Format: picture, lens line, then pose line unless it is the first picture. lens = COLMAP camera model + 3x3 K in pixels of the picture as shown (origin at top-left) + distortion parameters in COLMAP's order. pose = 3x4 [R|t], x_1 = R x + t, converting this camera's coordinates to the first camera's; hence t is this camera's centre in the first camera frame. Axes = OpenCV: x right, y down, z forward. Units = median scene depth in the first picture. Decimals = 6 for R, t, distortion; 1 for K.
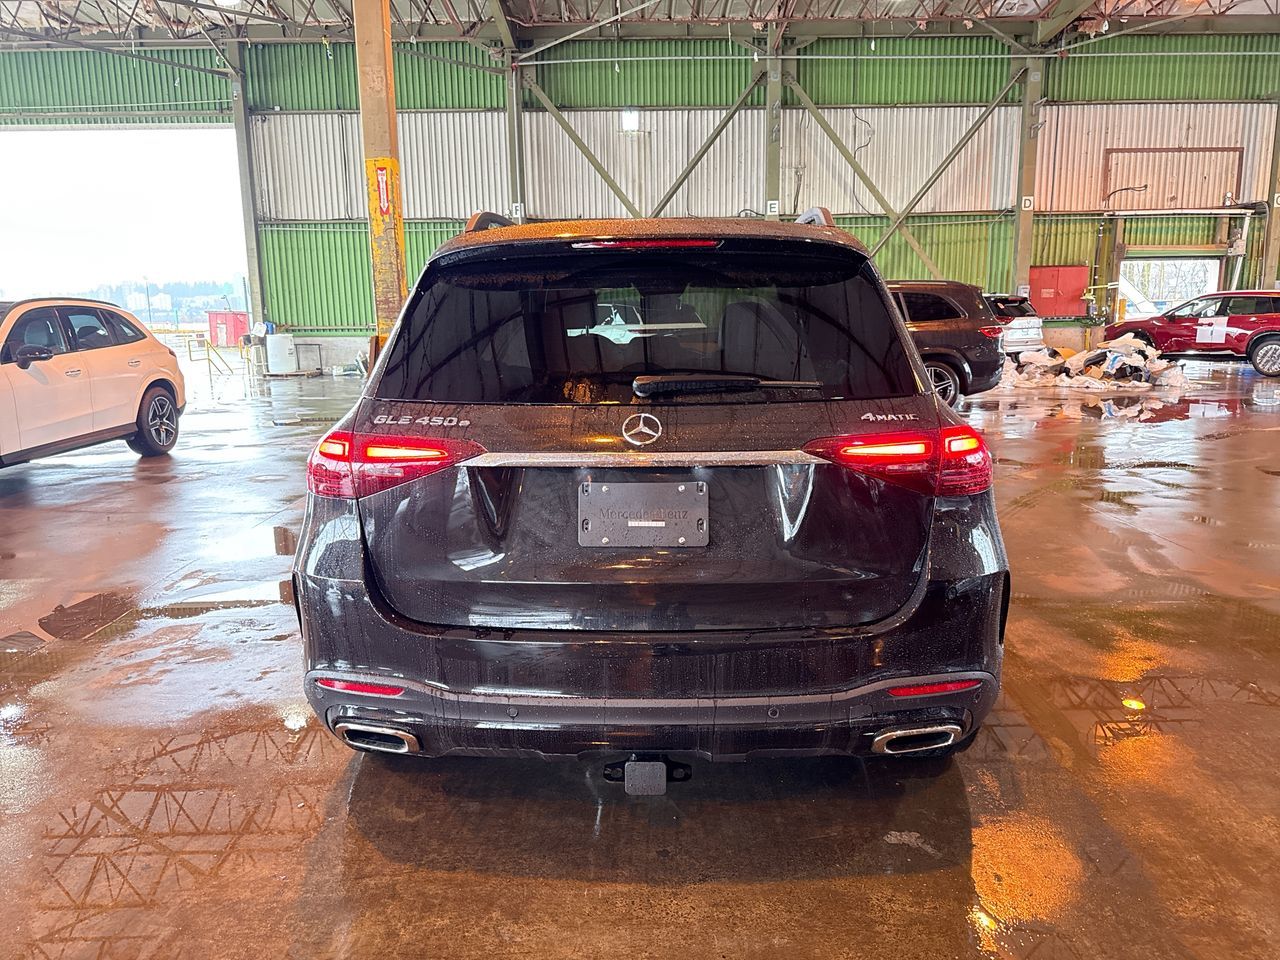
lens RADIAL K [[906.7, 0, 640.0], [0, 906.7, 480.0], [0, 0, 1]] dist [0.008256, -0.012434]
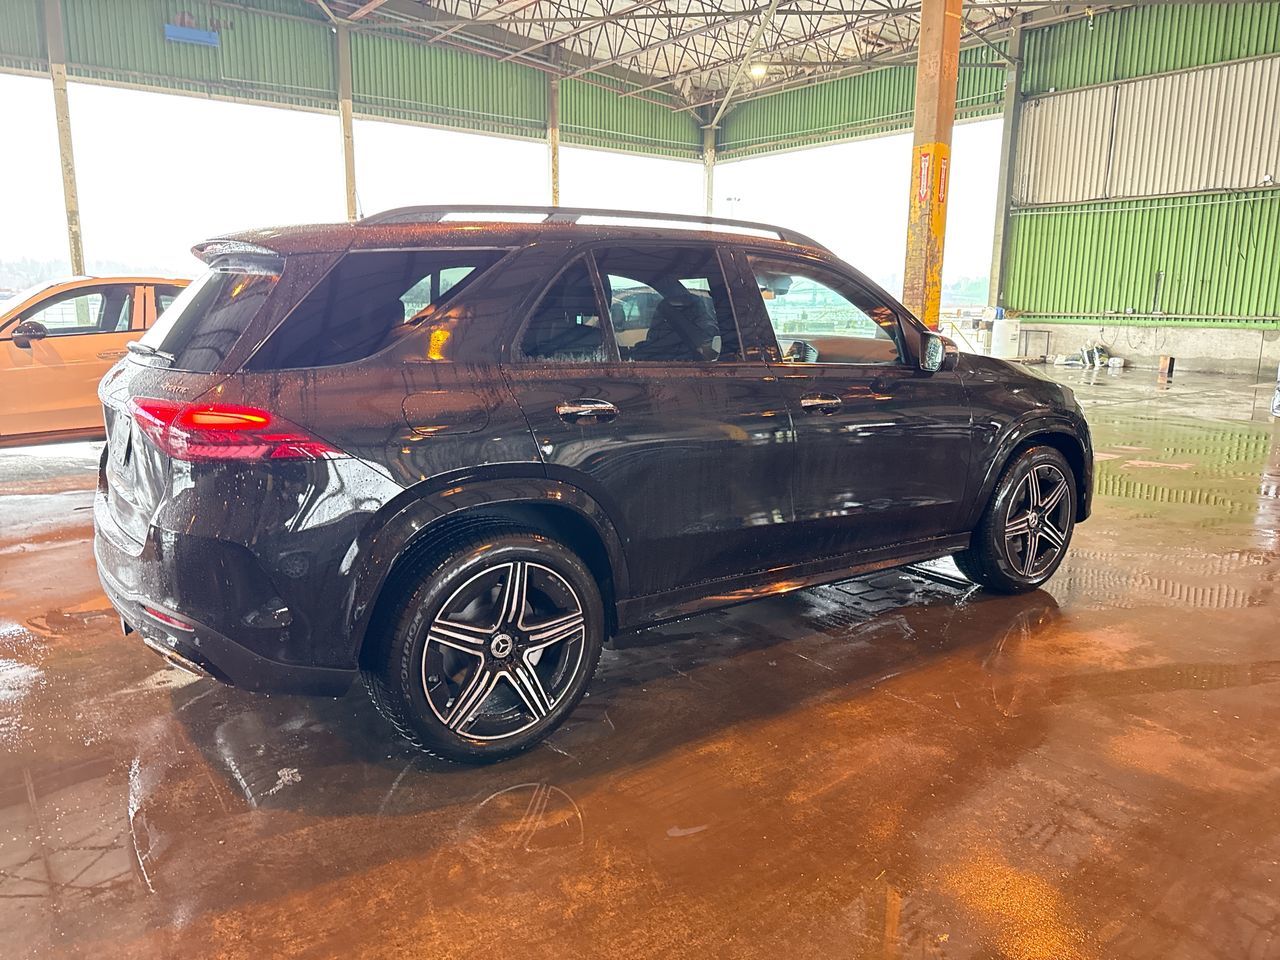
lens RADIAL K [[898.3, 0, 638.4], [0, 898.3, 472.2], [0, 0, 1]] dist [0.009425, -0.006312]
pose [[0.610137, 0.166719, -0.774557, 0.152875], [-0.158866, 0.983499, 0.086550, -0.015426], [0.776205, 0.070243, 0.626555, 0.069850]]
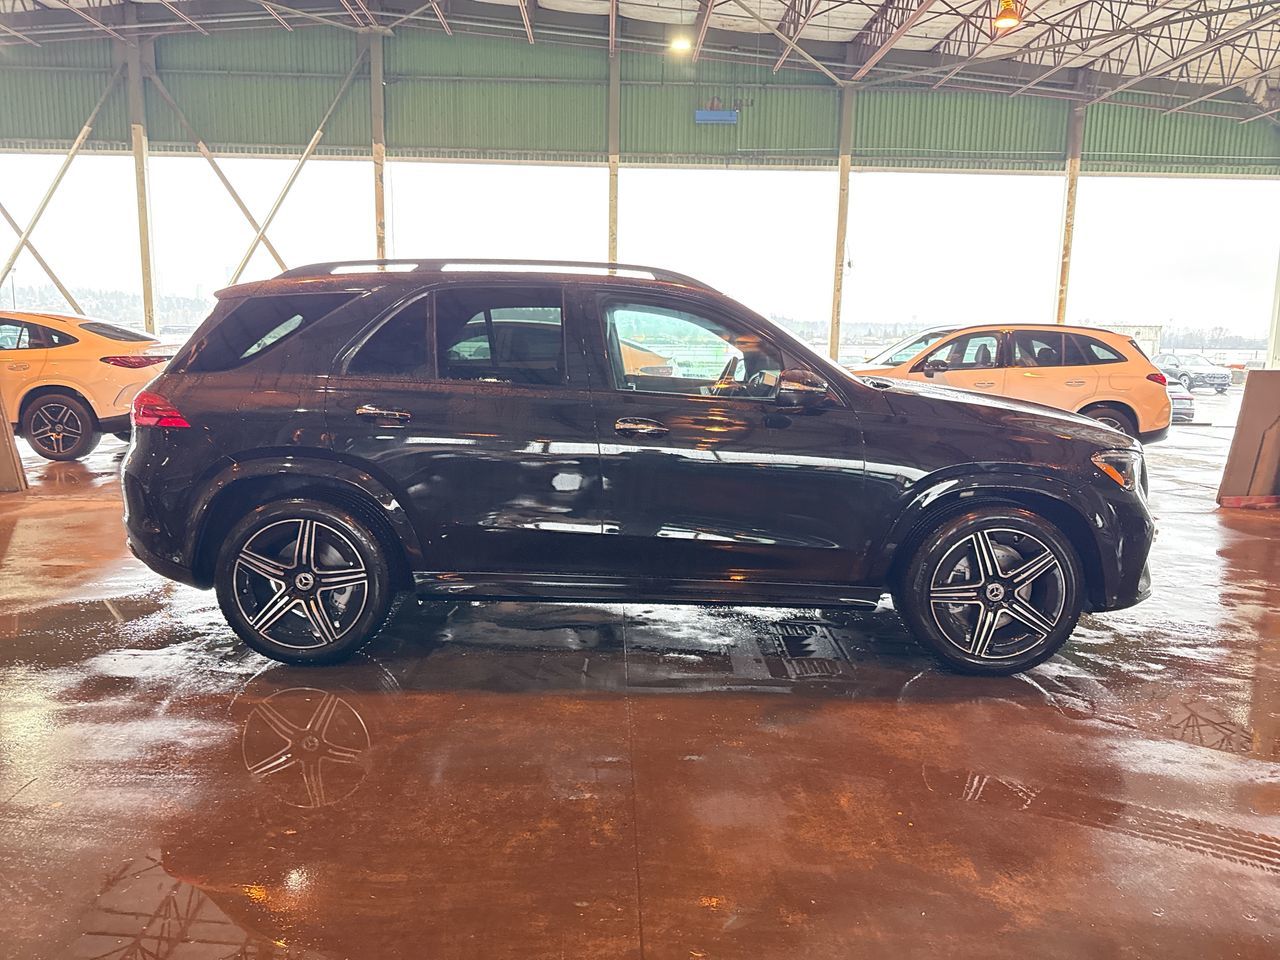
lens RADIAL K [[906.7, 0, 640.0], [0, 906.7, 480.0], [0, 0, 1]] dist [0.008256, -0.012434]
pose [[0.025009, 0.166780, -0.985677, 0.221052], [-0.195275, 0.967807, 0.158802, -0.037700], [0.980430, 0.188506, 0.056771, 0.192486]]
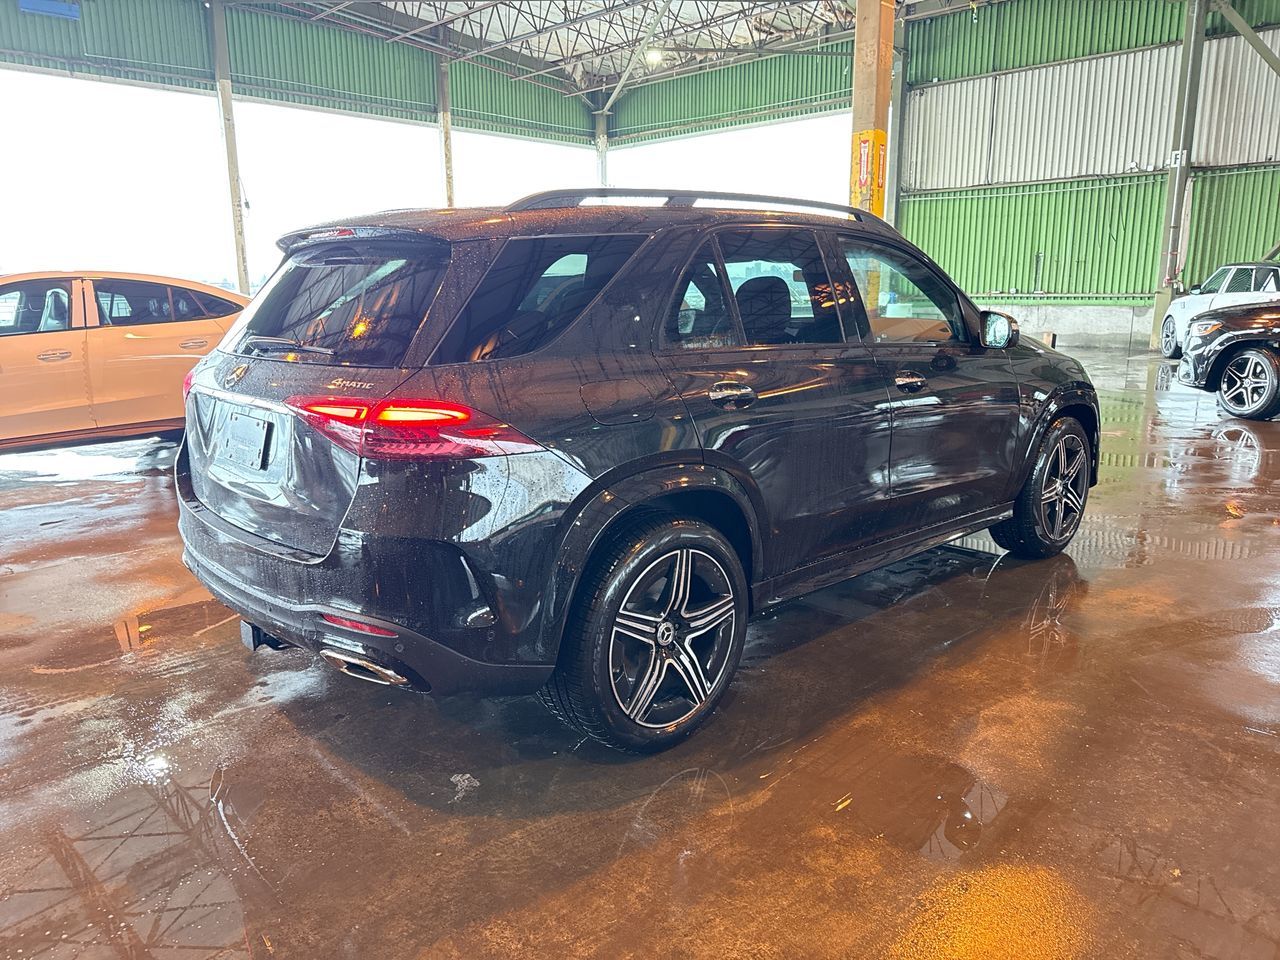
lens RADIAL K [[900.0, 0, 636.9], [0, 900.0, 475.9], [0, 0, 1]] dist [0.011051, -0.009187]
pose [[0.713287, 0.150205, -0.684588, 0.126596], [-0.127728, 0.988267, 0.083752, -0.009136], [0.689136, 0.027702, 0.724103, 0.040363]]
